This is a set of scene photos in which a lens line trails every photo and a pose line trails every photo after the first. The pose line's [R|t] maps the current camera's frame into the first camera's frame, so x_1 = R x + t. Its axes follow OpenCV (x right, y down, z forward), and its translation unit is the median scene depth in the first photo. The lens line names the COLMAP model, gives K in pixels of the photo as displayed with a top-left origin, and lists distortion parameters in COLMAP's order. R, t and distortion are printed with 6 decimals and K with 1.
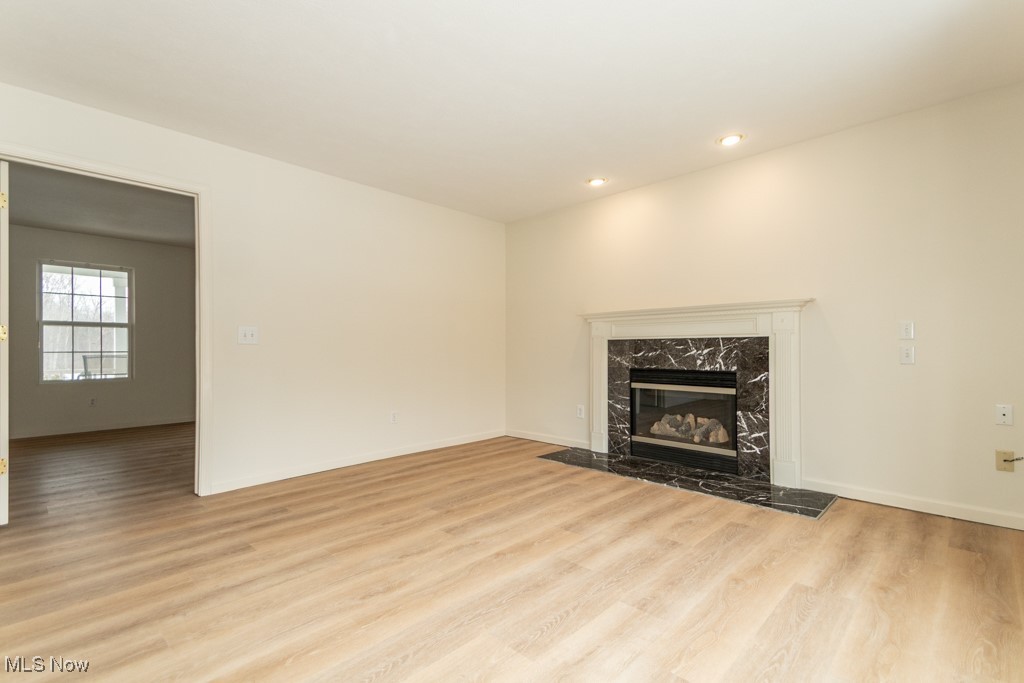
lens RADIAL K [[465.5, 0, 513.1], [0, 465.5, 345.2], [0, 0, 1]] dist [0.050243, -0.000618]
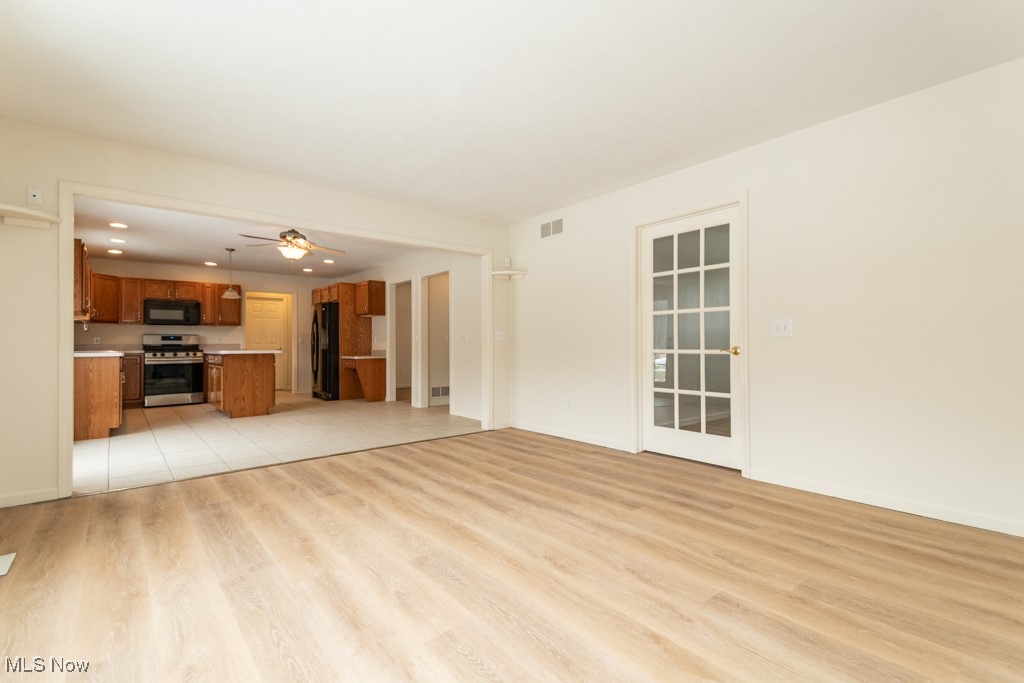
lens RADIAL K [[465.5, 0, 513.1], [0, 465.5, 345.2], [0, 0, 1]] dist [0.050243, -0.000618]
pose [[-0.119683, 0.007179, -0.992786, 0.461019], [0.015960, 0.999859, 0.005307, -0.000083], [0.992684, -0.015209, -0.119780, 0.579041]]
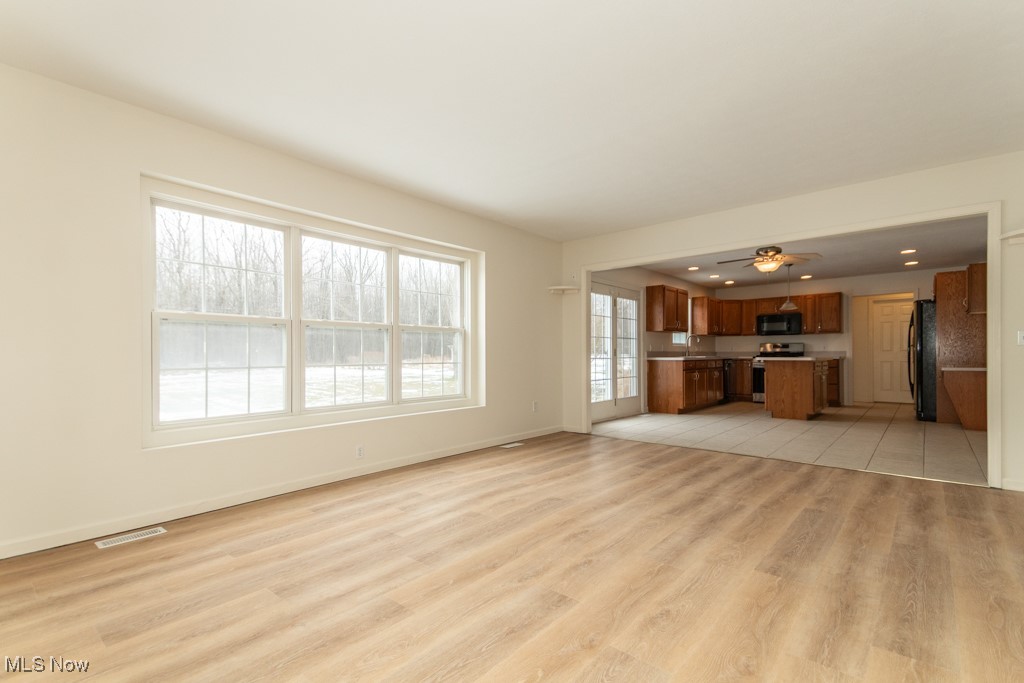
lens RADIAL K [[467.3, 0, 509.9], [0, 467.3, 354.9], [0, 0, 1]] dist [0.045959, -0.000241]
pose [[-0.998943, 0.008307, -0.045209, -0.016178], [0.008741, 0.999918, -0.009400, 0.012102], [0.045127, -0.009785, -0.998933, 1.298371]]
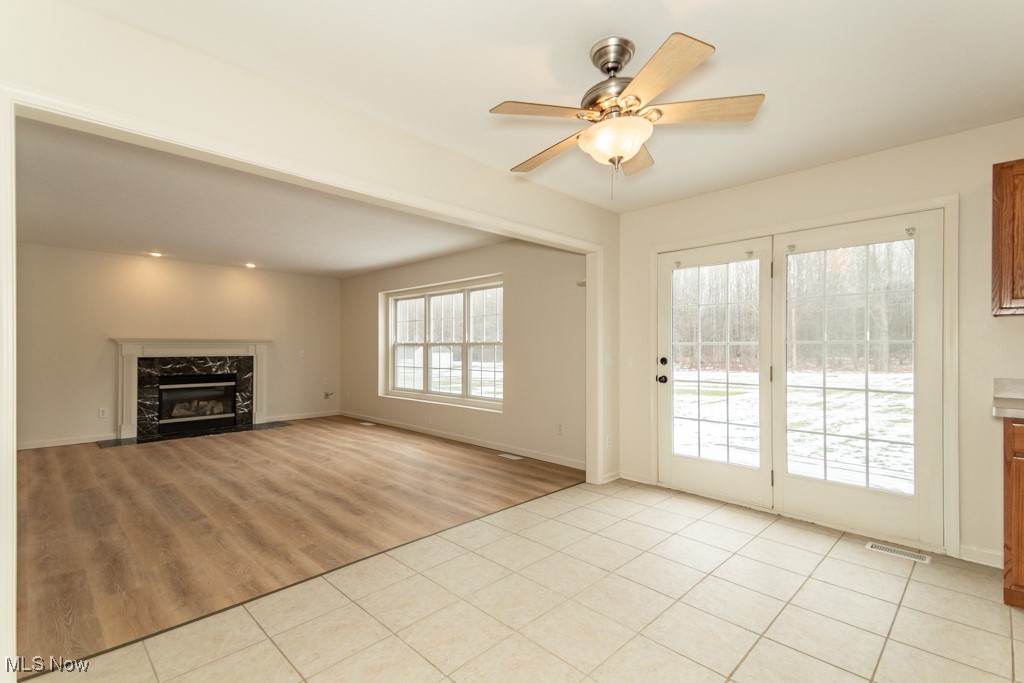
lens RADIAL K [[465.5, 0, 513.1], [0, 465.5, 345.2], [0, 0, 1]] dist [0.050243, -0.000618]
pose [[0.018029, 0.007480, 0.999809, -1.586156], [-0.009204, 0.999931, -0.007315, -0.062110], [-0.999795, -0.009071, 0.018096, -0.216443]]
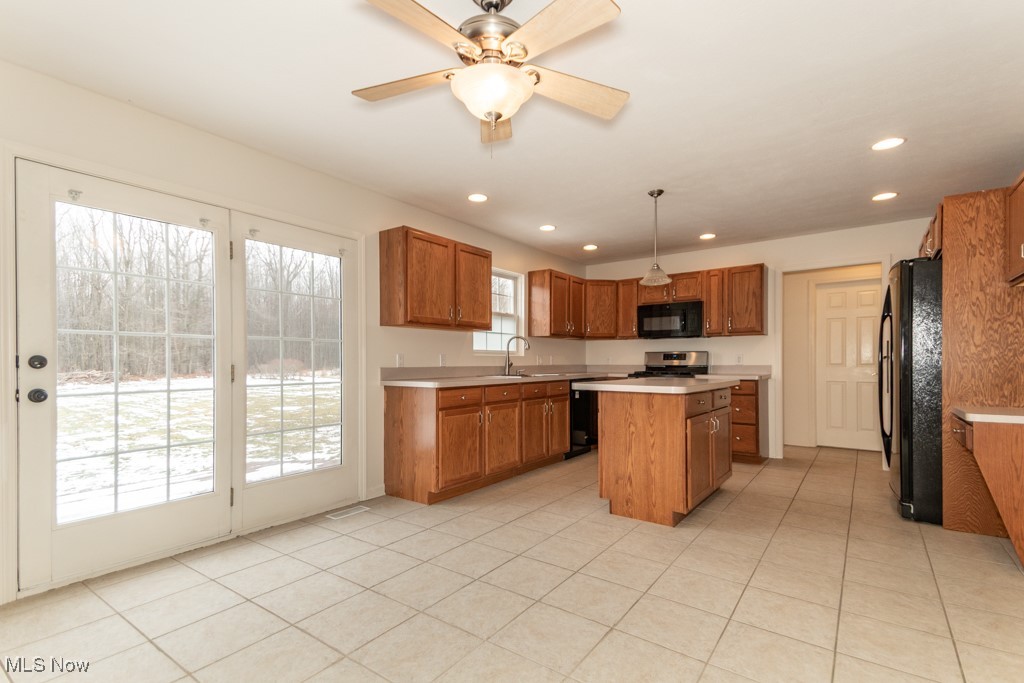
lens RADIAL K [[476.2, 0, 516.2], [0, 476.2, 361.5], [0, 0, 1]] dist [0.051974, -0.000271]
pose [[-0.990799, 0.007167, -0.135154, -0.956387], [0.008556, 0.999916, -0.009700, -0.022342], [0.135073, -0.010767, -0.990777, 0.186459]]
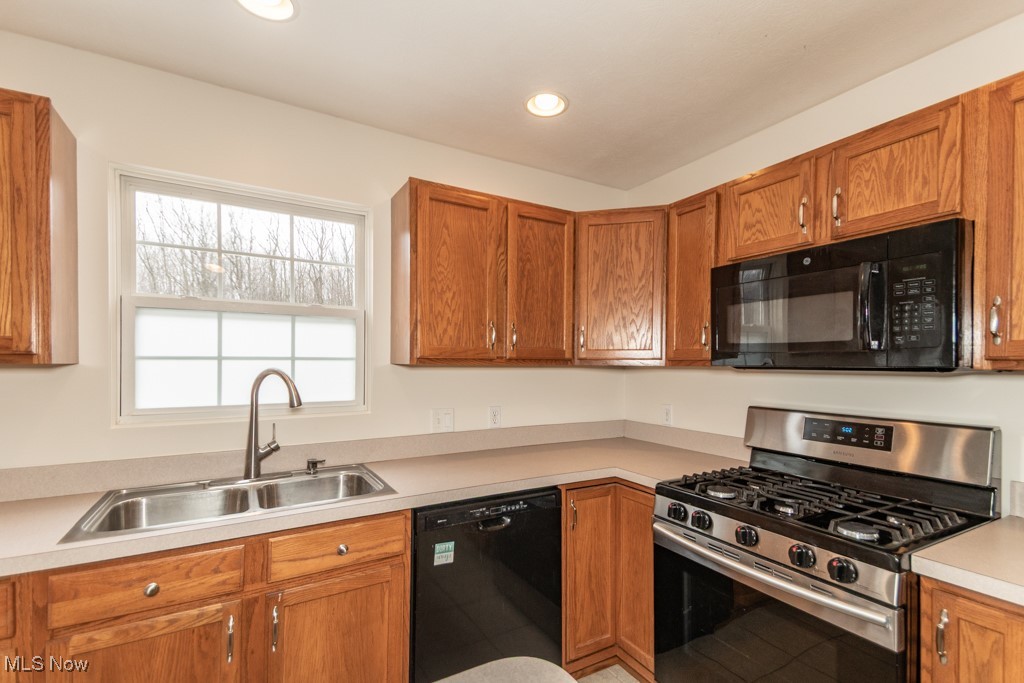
lens RADIAL K [[489.7, 0, 515.2], [0, 489.7, 359.8], [0, 0, 1]] dist [0.051495, -0.000236]
pose [[-0.958408, 0.001774, 0.285397, -1.569814], [-0.001664, 0.999929, -0.011801, -0.120462], [-0.285398, -0.011785, -0.958337, -0.837233]]
